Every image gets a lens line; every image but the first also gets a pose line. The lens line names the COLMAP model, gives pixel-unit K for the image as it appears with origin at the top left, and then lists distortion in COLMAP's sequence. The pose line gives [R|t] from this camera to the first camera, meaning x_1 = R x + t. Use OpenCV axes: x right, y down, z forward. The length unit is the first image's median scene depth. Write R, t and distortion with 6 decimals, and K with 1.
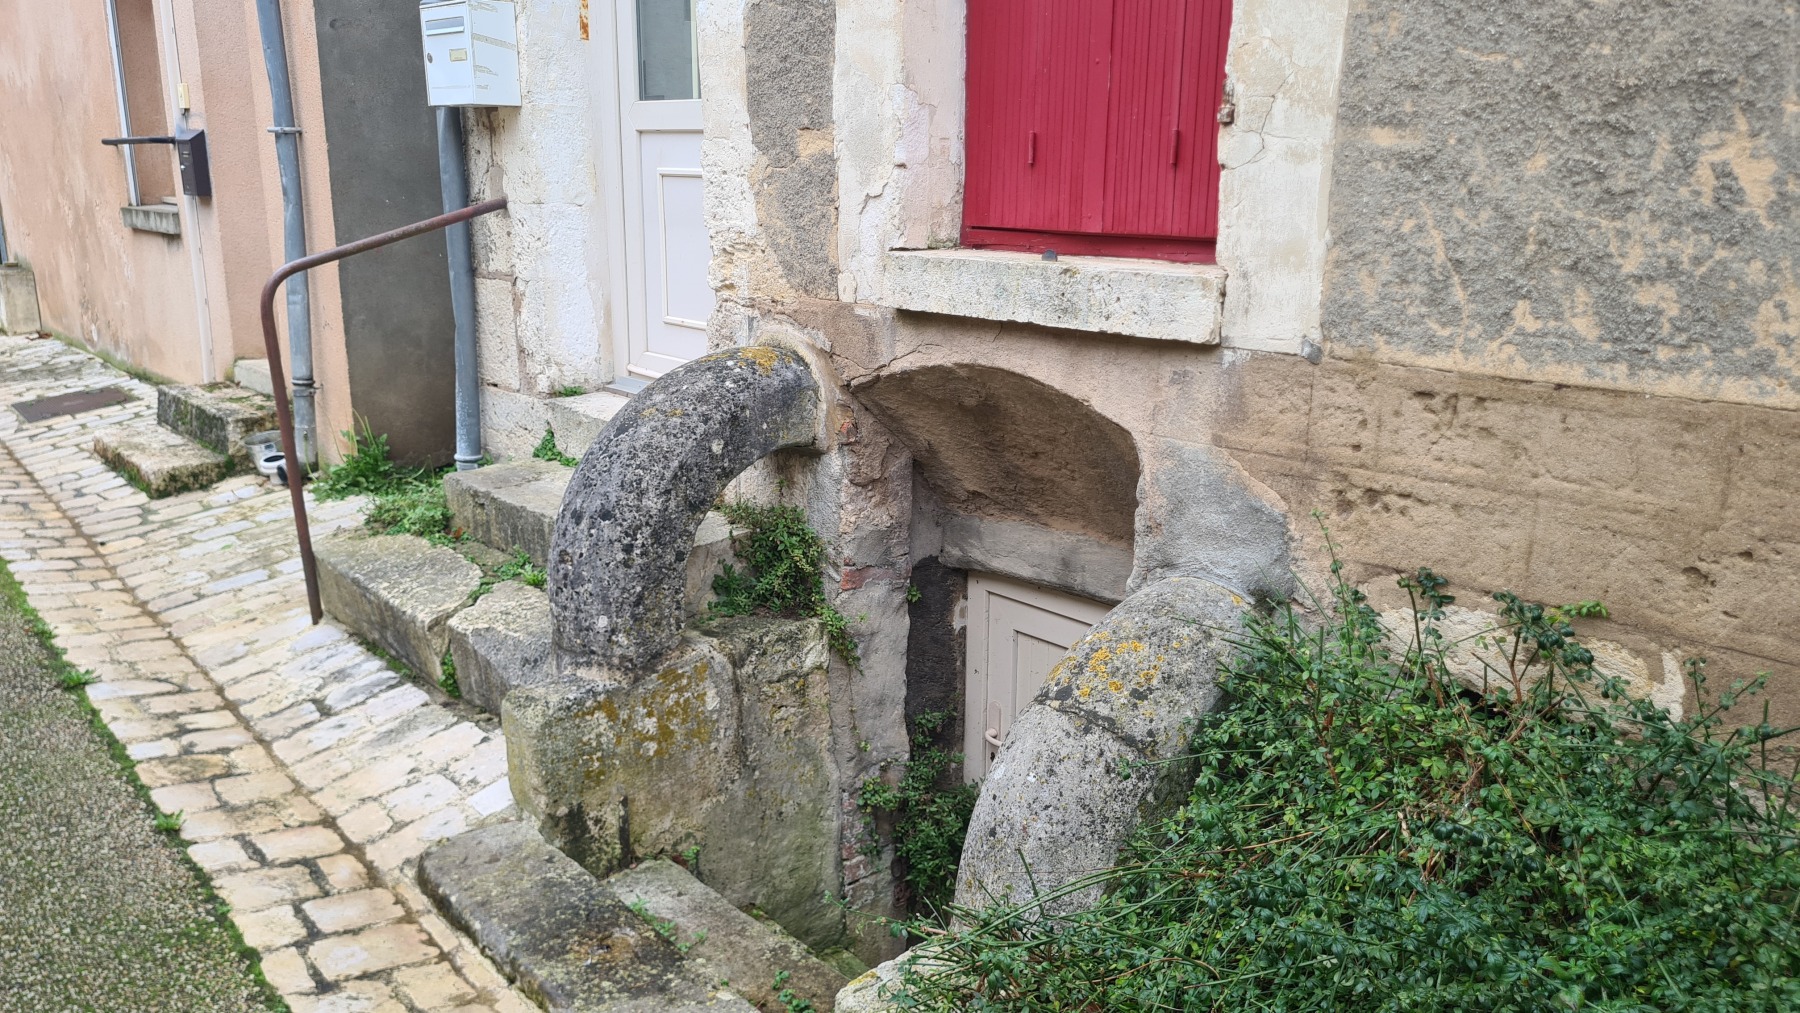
lens RADIAL K [[1384.1, 0, 899.5], [0, 1384.1, 513.4], [0, 0, 1]] dist [0.043444, -0.006531]
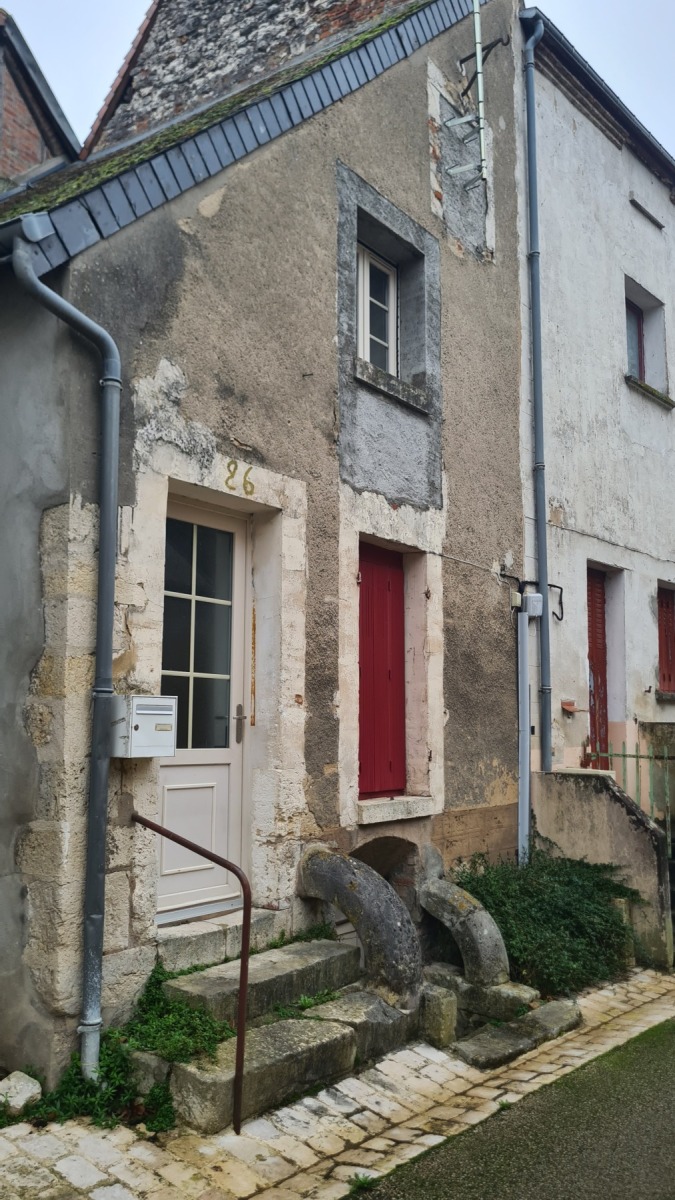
lens RADIAL K [[922.7, 0, 337.4], [0, 922.7, 599.6], [0, 0, 1]] dist [0.043444, -0.006531]
pose [[-0.181714, 0.125164, 0.975353, -1.809881], [0.232316, 0.969253, -0.081100, -0.430595], [-0.955515, 0.211853, -0.205205, 1.270689]]
